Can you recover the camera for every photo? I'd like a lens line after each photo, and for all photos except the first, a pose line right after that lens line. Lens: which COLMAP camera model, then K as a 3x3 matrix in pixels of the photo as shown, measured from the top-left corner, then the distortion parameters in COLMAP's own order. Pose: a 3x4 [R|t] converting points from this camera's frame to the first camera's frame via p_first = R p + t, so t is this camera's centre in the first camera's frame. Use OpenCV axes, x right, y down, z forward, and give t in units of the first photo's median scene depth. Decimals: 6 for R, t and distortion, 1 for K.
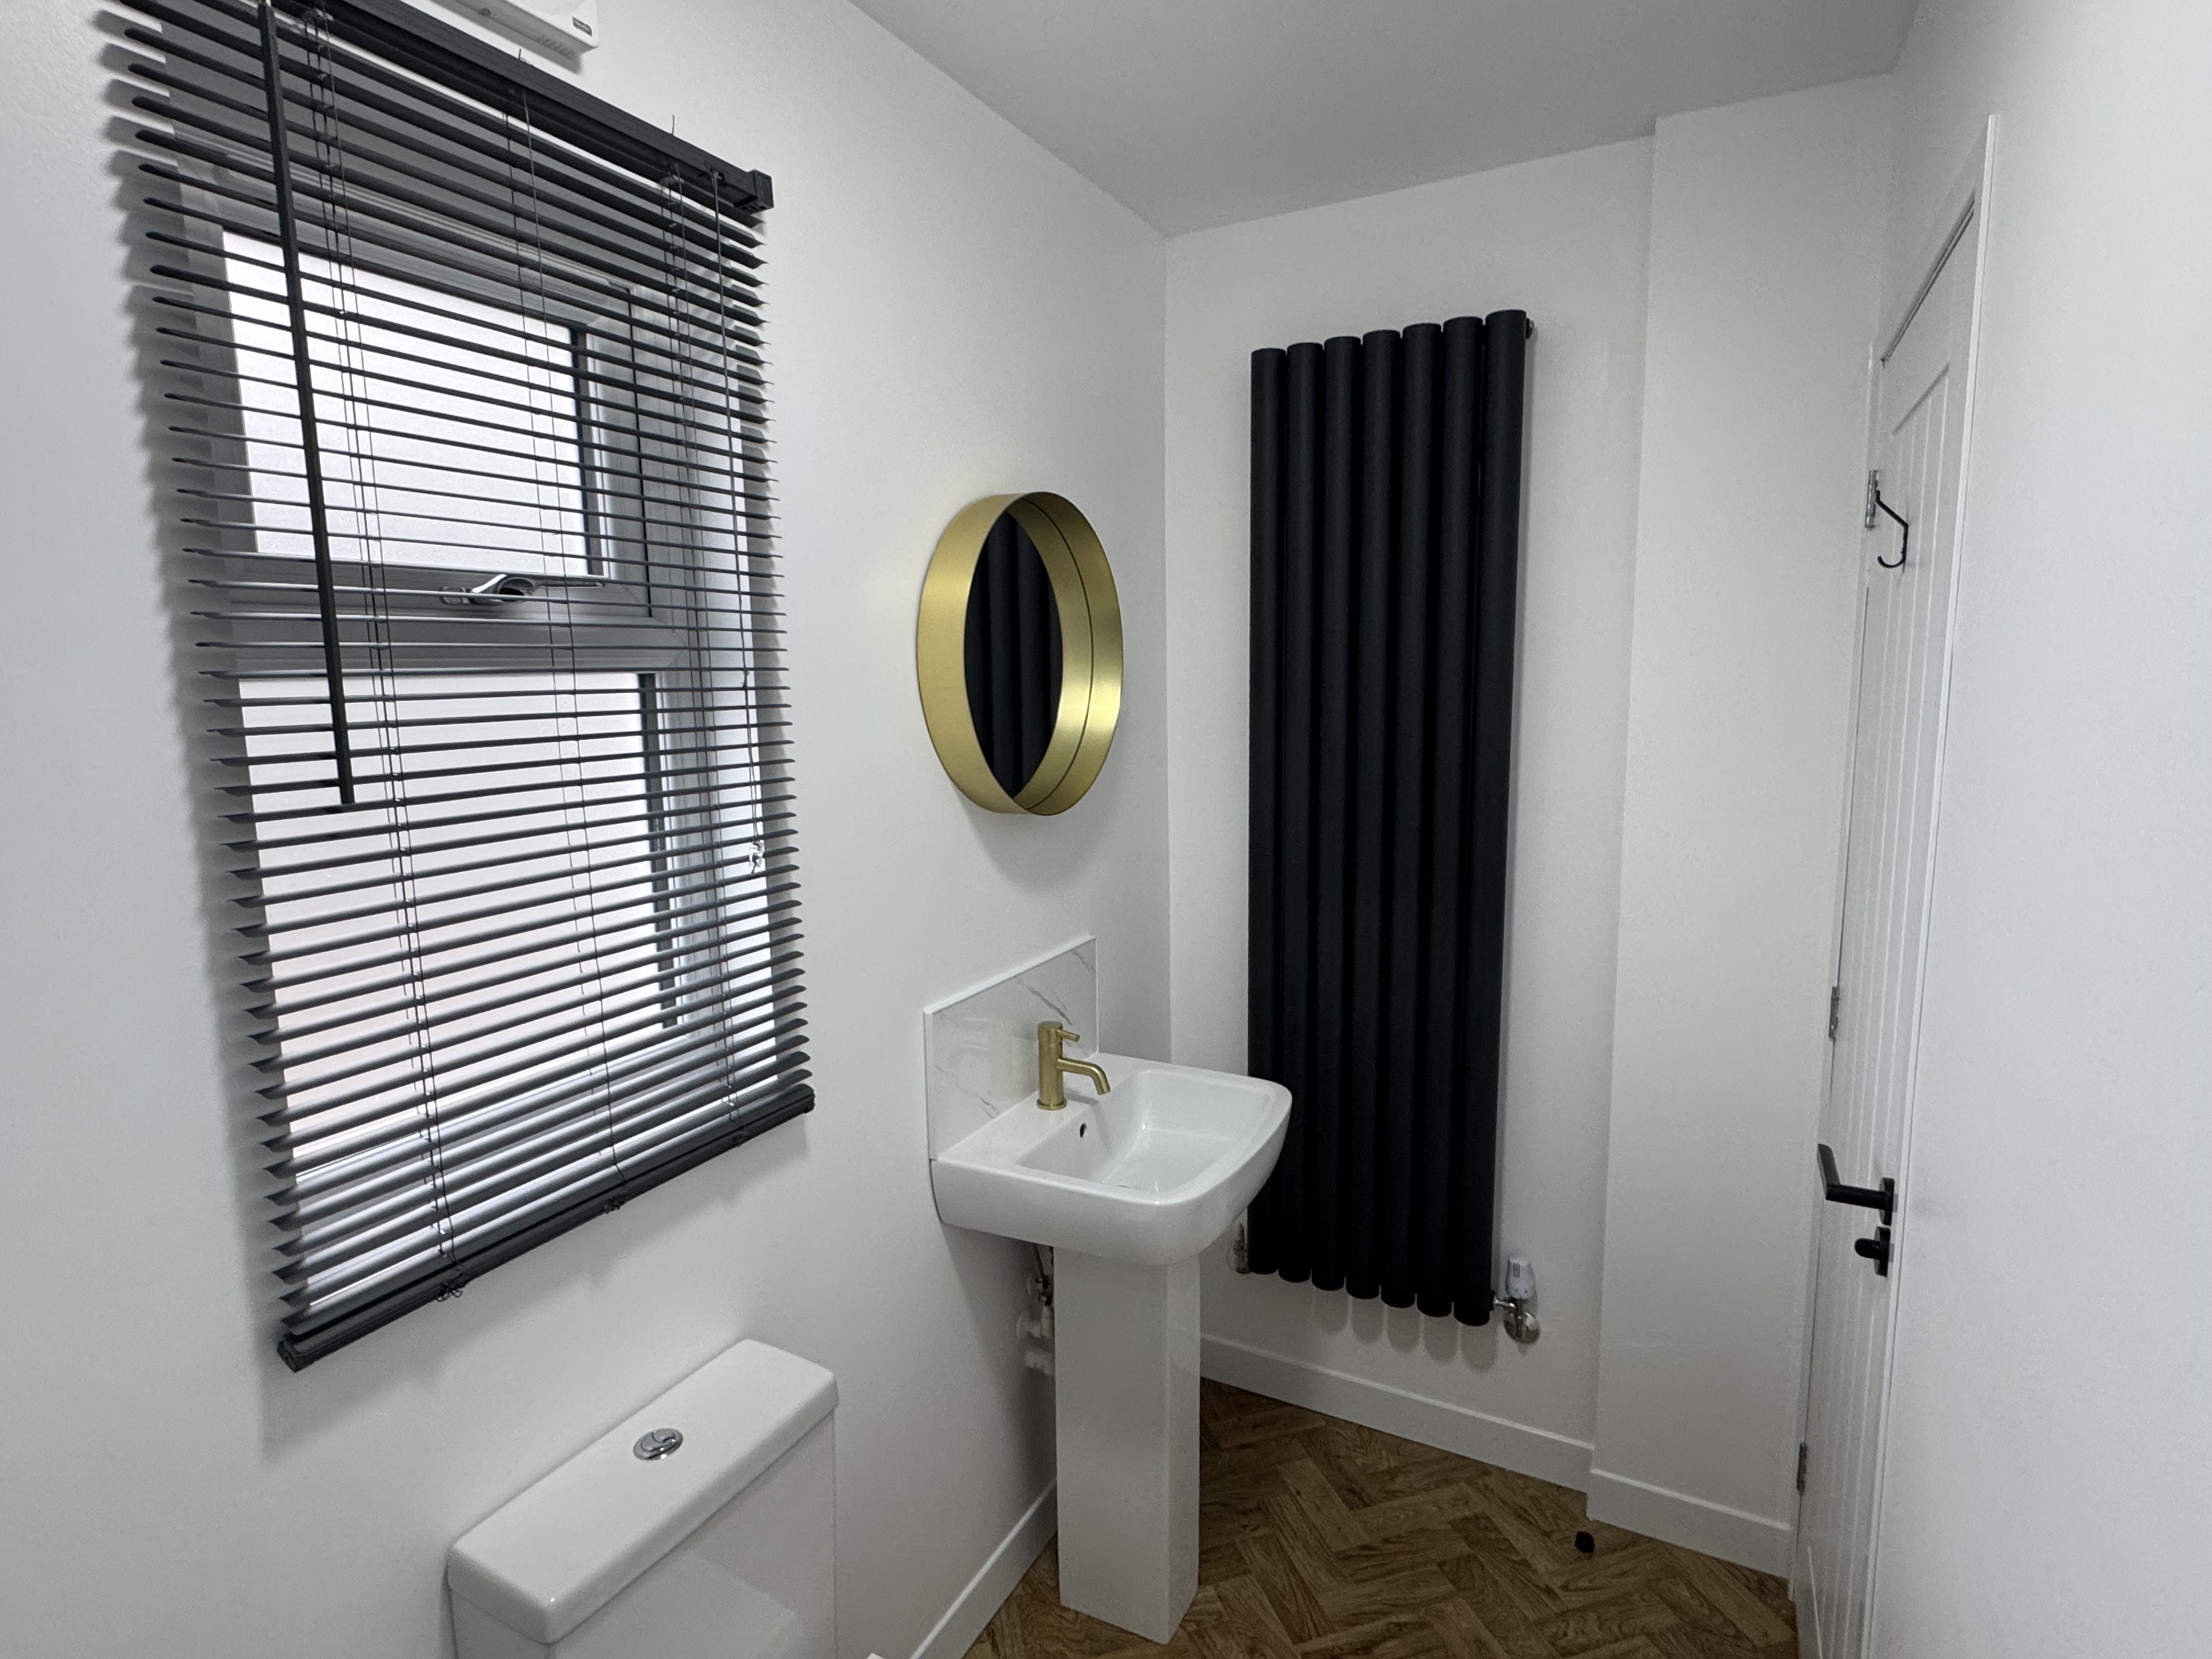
lens RADIAL K [[1166.0, 0, 1106.0], [0, 1166.0, 829.5], [0, 0, 1]] dist [0.002550, 0.000587]
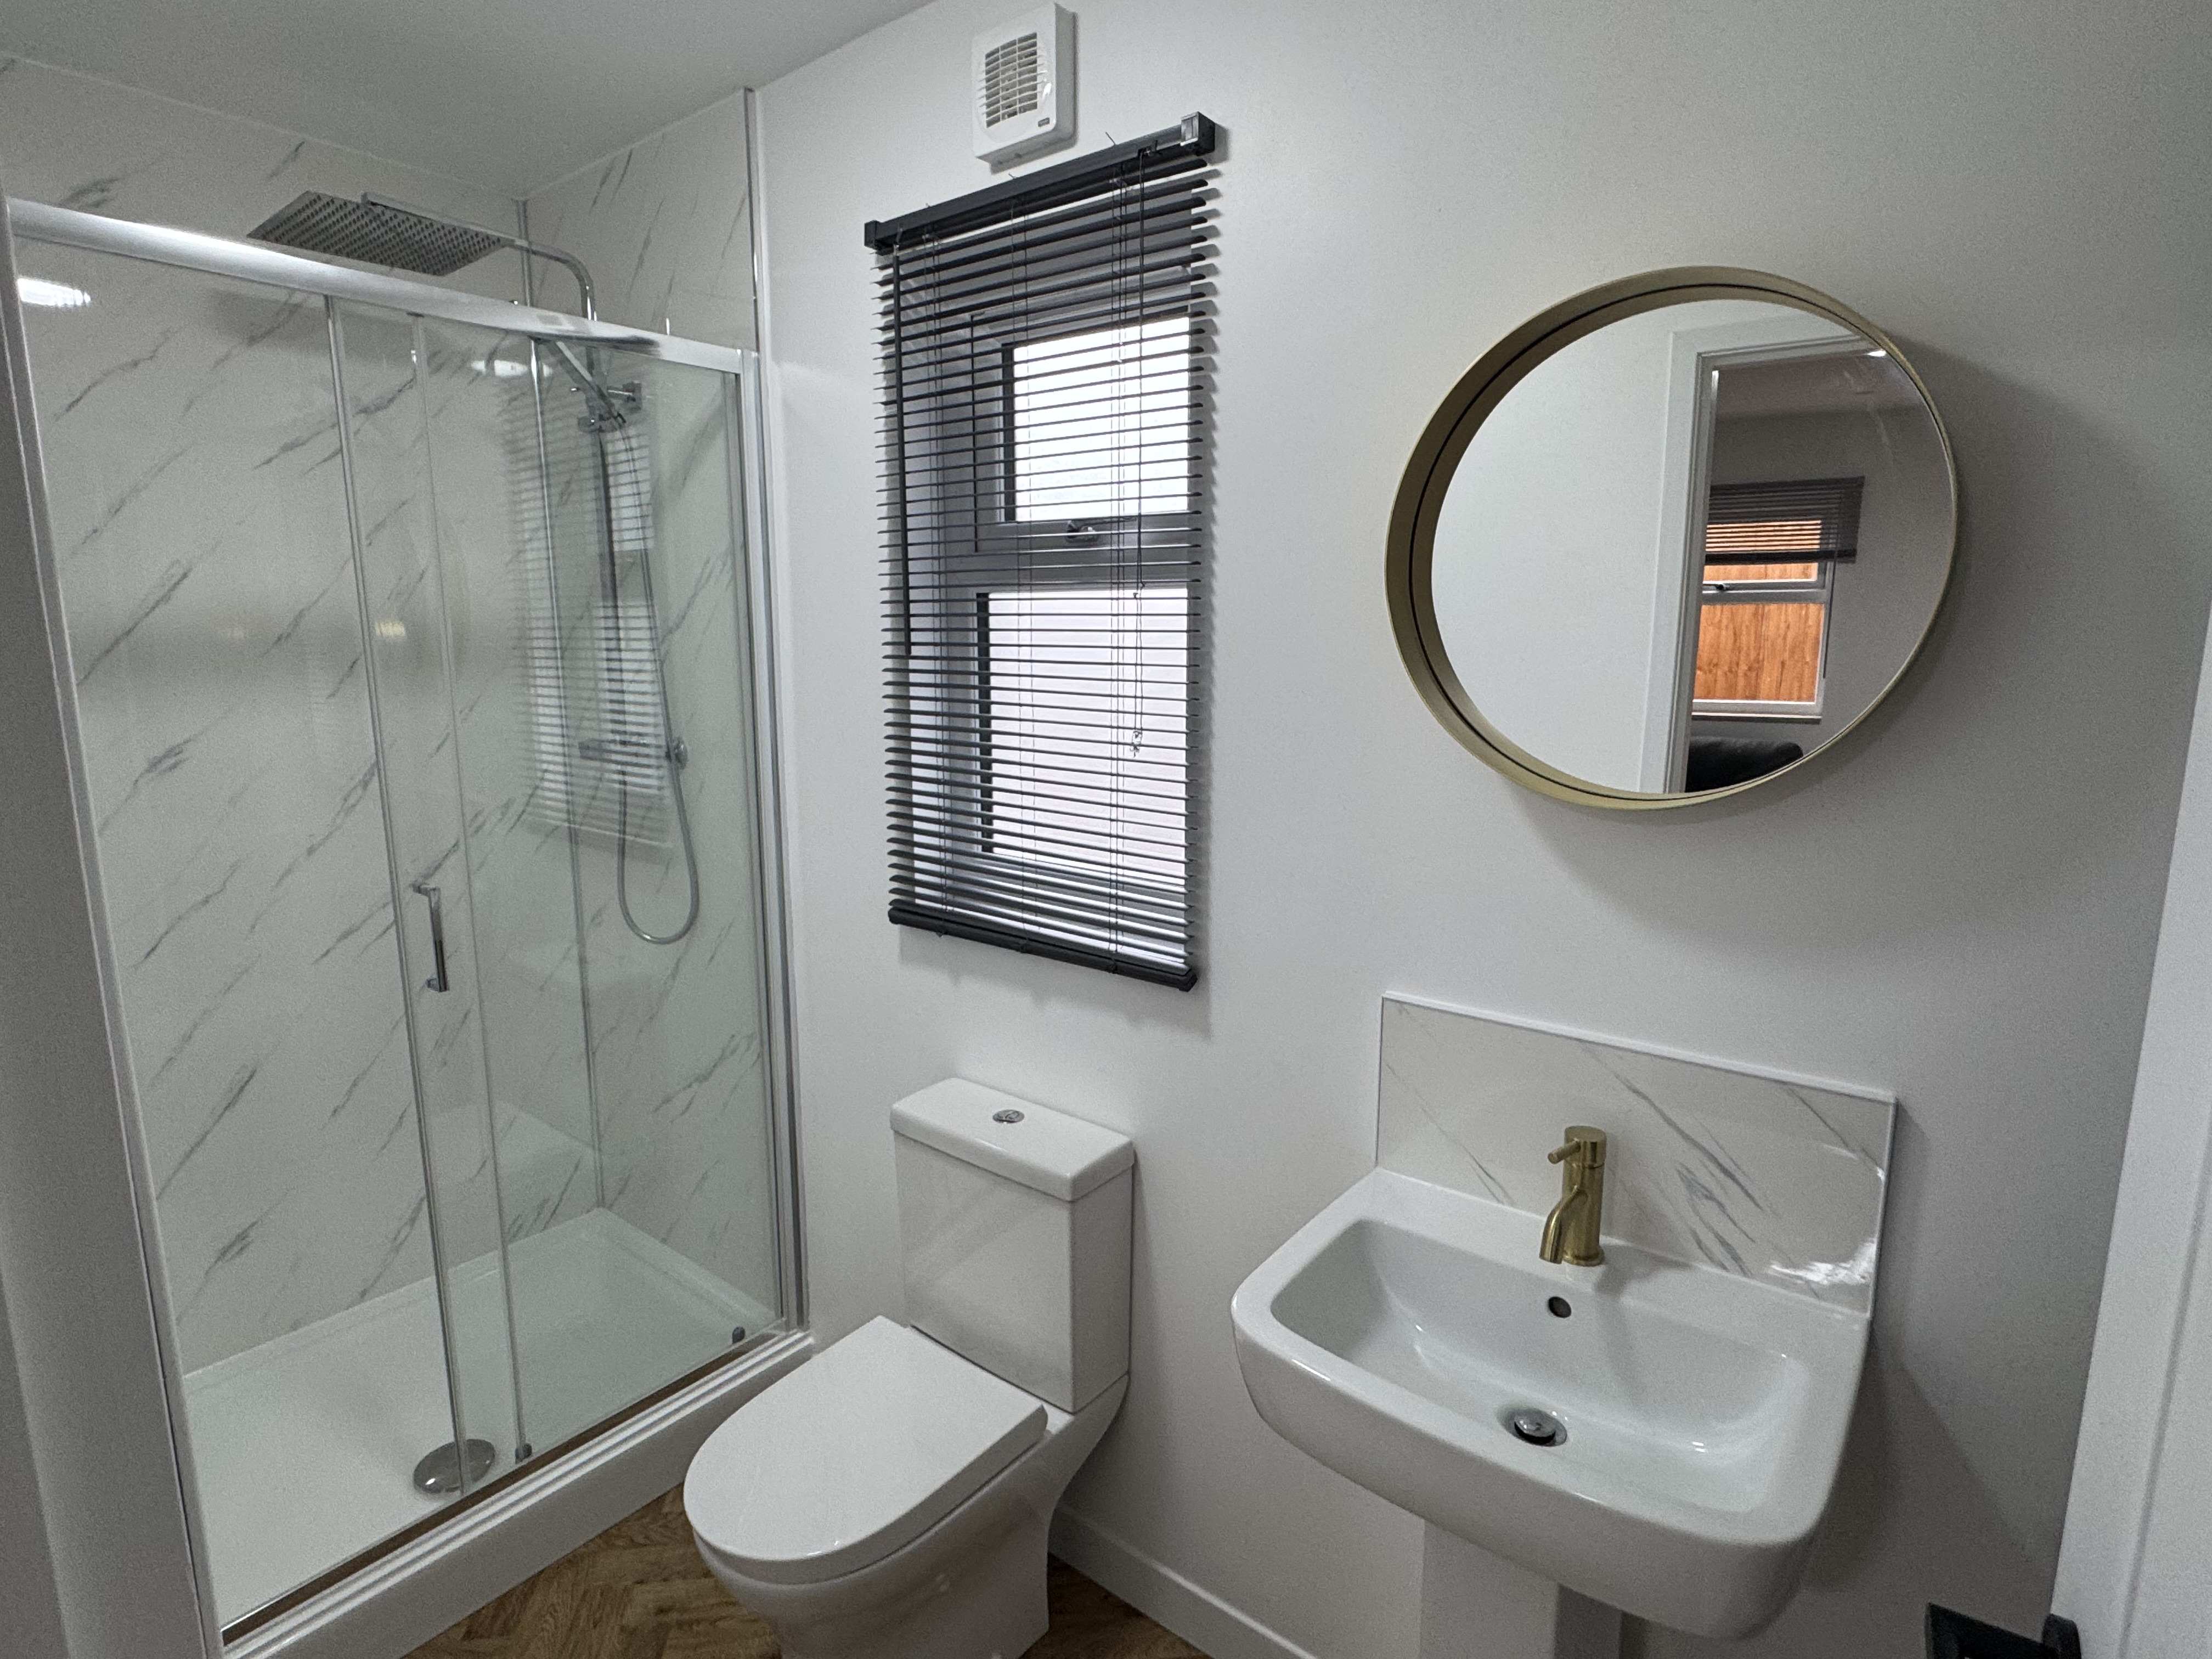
lens RADIAL K [[1166.0, 0, 1106.0], [0, 1166.0, 829.5], [0, 0, 1]] dist [0.002550, 0.000587]
pose [[-0.188430, 0.173842, -0.966578, 0.958062], [-0.139003, 0.969579, 0.201479, -0.135758], [0.972200, 0.172322, -0.158534, 1.306300]]
